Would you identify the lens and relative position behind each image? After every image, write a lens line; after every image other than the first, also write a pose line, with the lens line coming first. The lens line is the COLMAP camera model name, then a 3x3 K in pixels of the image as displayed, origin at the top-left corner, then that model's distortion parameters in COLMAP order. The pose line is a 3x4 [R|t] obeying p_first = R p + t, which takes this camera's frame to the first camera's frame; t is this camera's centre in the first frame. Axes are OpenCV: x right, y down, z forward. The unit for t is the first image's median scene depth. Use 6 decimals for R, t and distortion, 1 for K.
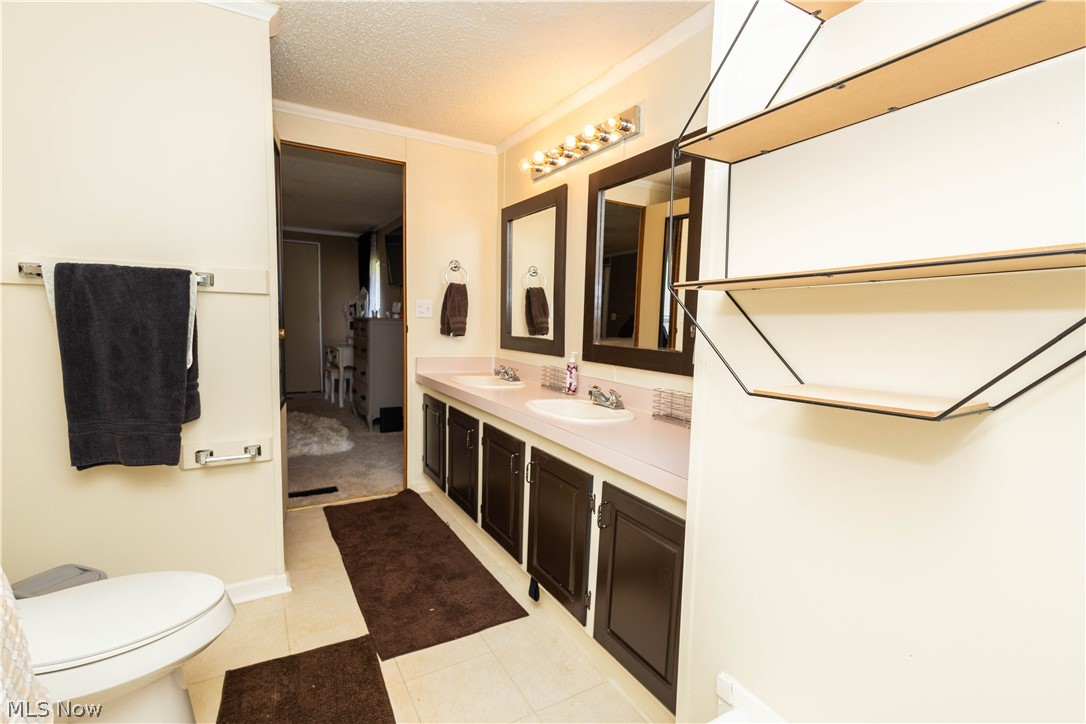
lens RADIAL K [[498.6, 0, 541.1], [0, 498.6, 369.8], [0, 0, 1]] dist [0.001045, 0.000104]
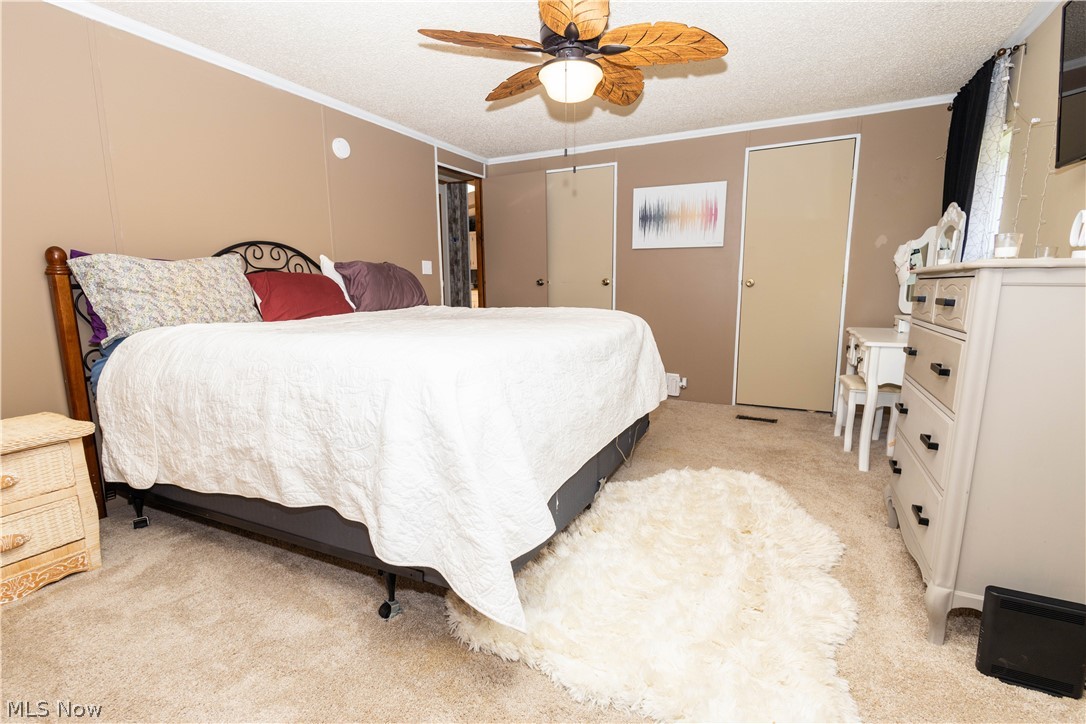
lens RADIAL K [[498.6, 0, 541.1], [0, 498.6, 369.8], [0, 0, 1]] dist [0.001045, 0.000104]
pose [[0.544870, 0.112718, -0.830910, -0.178129], [-0.064406, 0.993622, 0.092557, -0.039698], [0.836043, 0.003084, 0.548655, 0.470270]]
